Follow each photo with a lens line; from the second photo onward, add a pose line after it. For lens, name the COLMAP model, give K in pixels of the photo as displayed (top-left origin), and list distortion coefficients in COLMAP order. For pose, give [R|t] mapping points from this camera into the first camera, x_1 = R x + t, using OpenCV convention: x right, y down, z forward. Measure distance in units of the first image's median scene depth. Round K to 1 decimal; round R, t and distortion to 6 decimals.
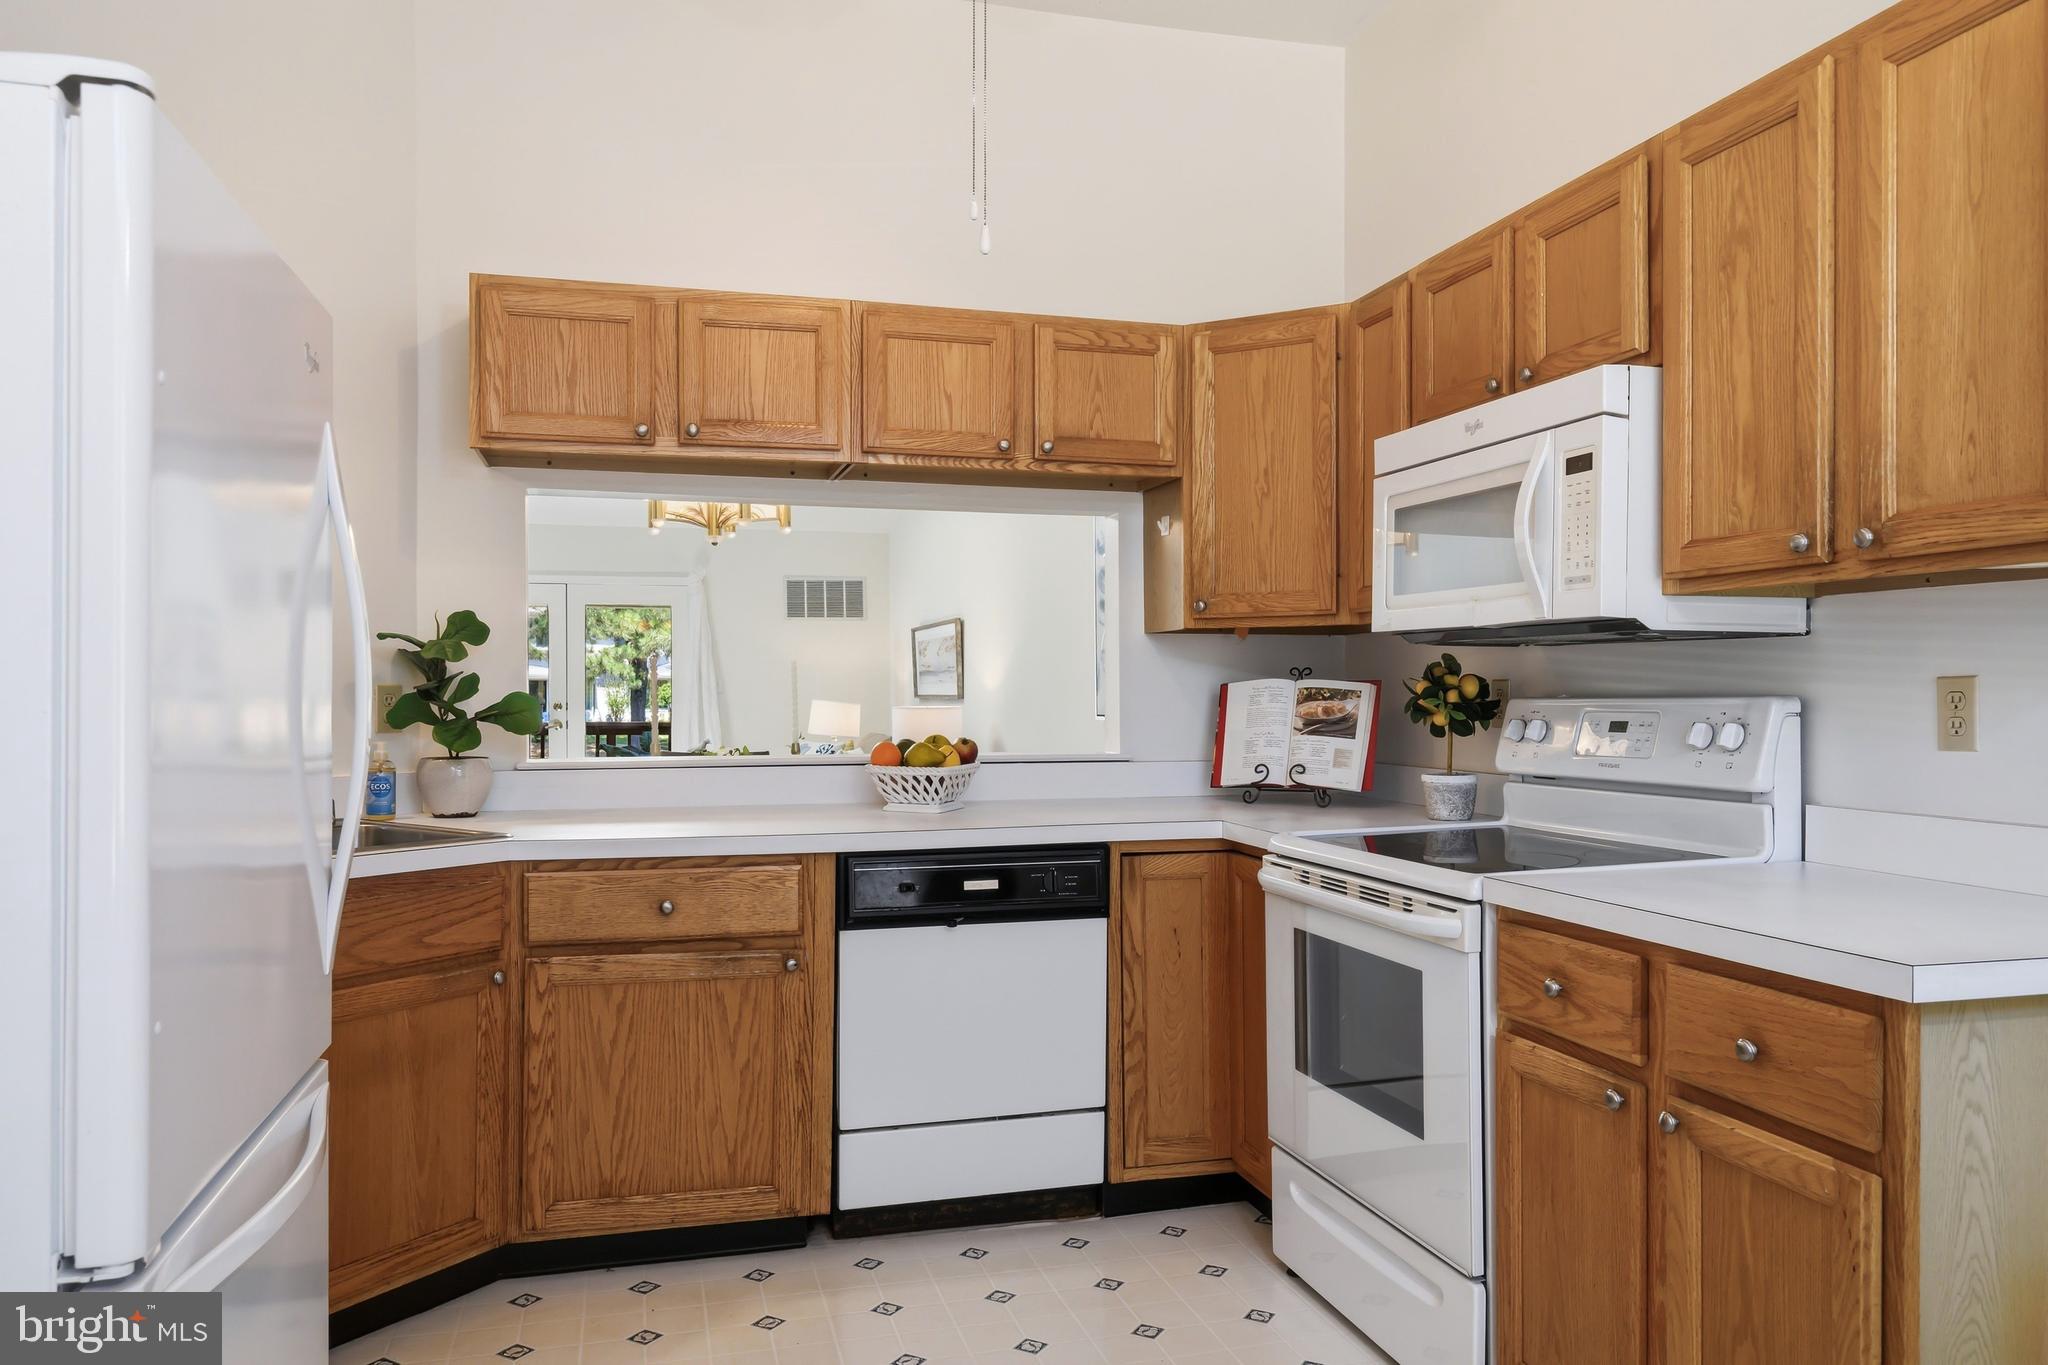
lens RADIAL K [[1434.5, 0, 1025.6], [0, 1434.5, 693.8], [0, 0, 1]] dist [-0.000254, 0.002092]
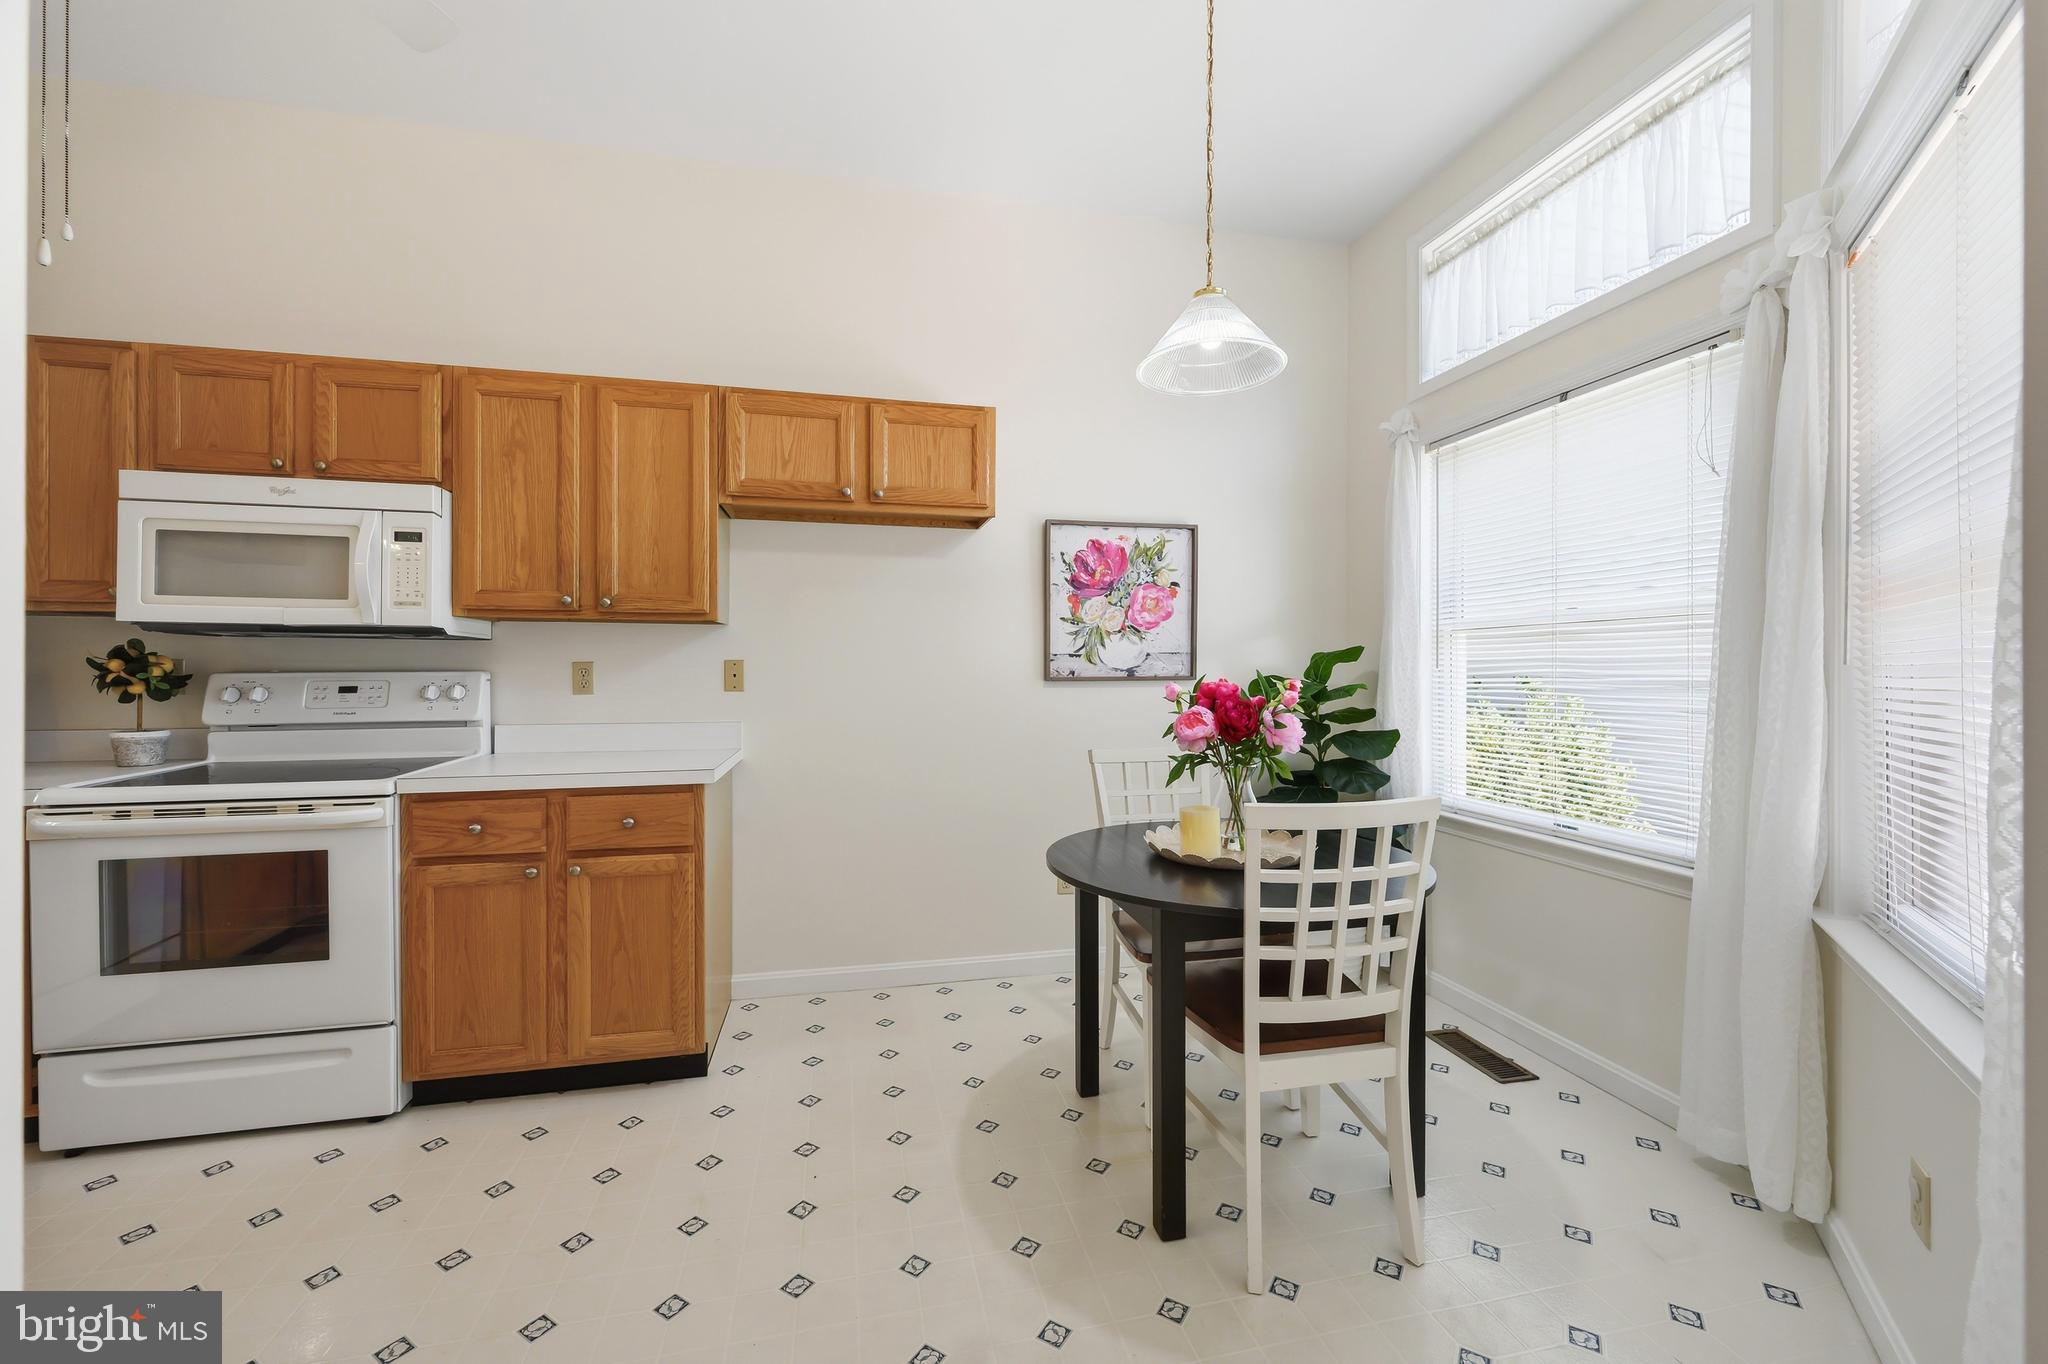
lens RADIAL K [[817.5, 0, 1024.5], [0, 817.5, 674.0], [0, 0, 1]] dist [-0.000041, 0.000001]
pose [[0.044983, -0.003239, 0.998983, -0.428130], [-0.000294, 0.999995, 0.003256, 0.001323], [-0.998988, -0.000440, 0.044981, 0.161335]]
